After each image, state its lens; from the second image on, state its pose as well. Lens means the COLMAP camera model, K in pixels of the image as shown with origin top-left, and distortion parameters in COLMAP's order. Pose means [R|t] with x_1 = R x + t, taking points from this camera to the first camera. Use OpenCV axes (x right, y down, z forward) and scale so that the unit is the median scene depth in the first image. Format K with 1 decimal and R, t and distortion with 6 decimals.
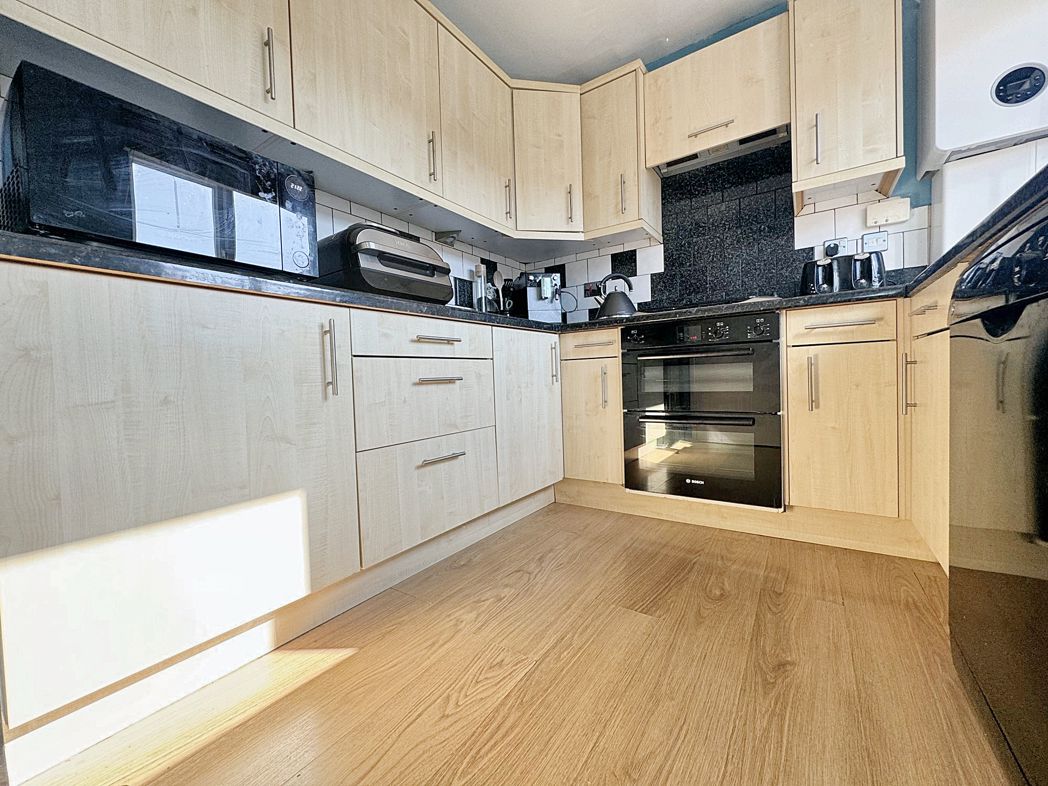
lens RADIAL K [[418.2, 0, 525.4], [0, 418.2, 383.5], [0, 0, 1]] dist [-0.001705, 0.000005]
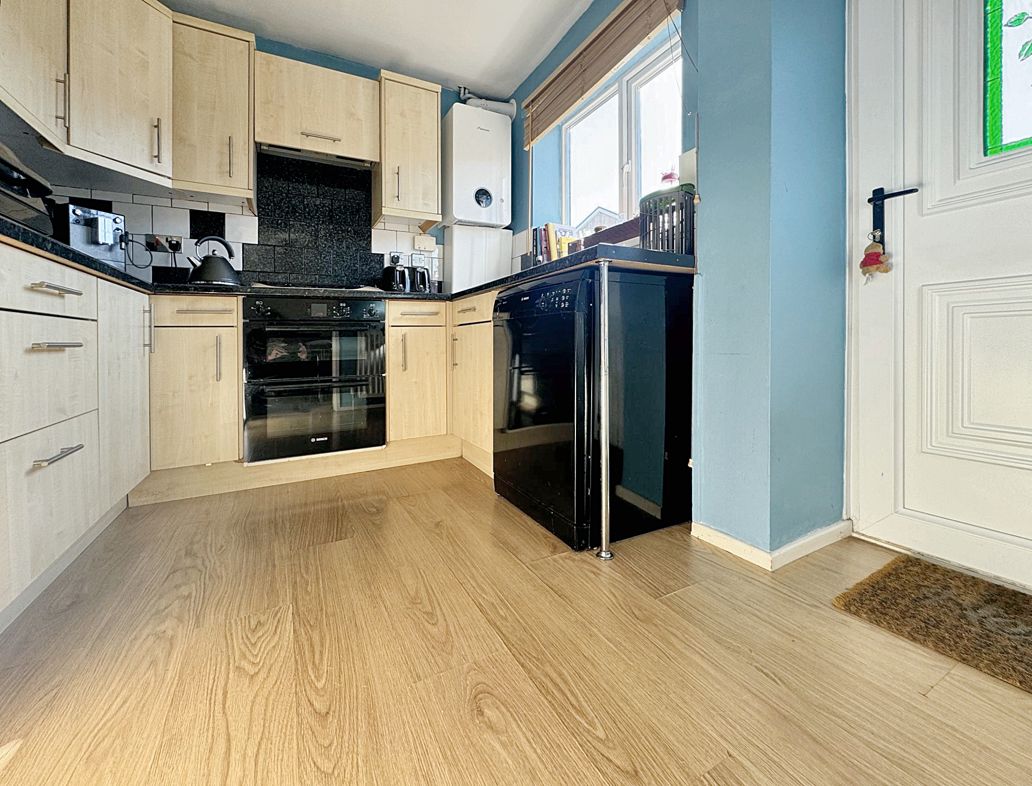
lens RADIAL K [[426.5, 0, 518.2], [0, 426.5, 344.0], [0, 0, 1]] dist [0.002161, 0.000074]
pose [[0.463167, 0.018259, 0.886083, -0.381284], [0.017638, 0.999400, -0.029813, 0.018539], [-0.886095, 0.029437, 0.462567, -0.029970]]
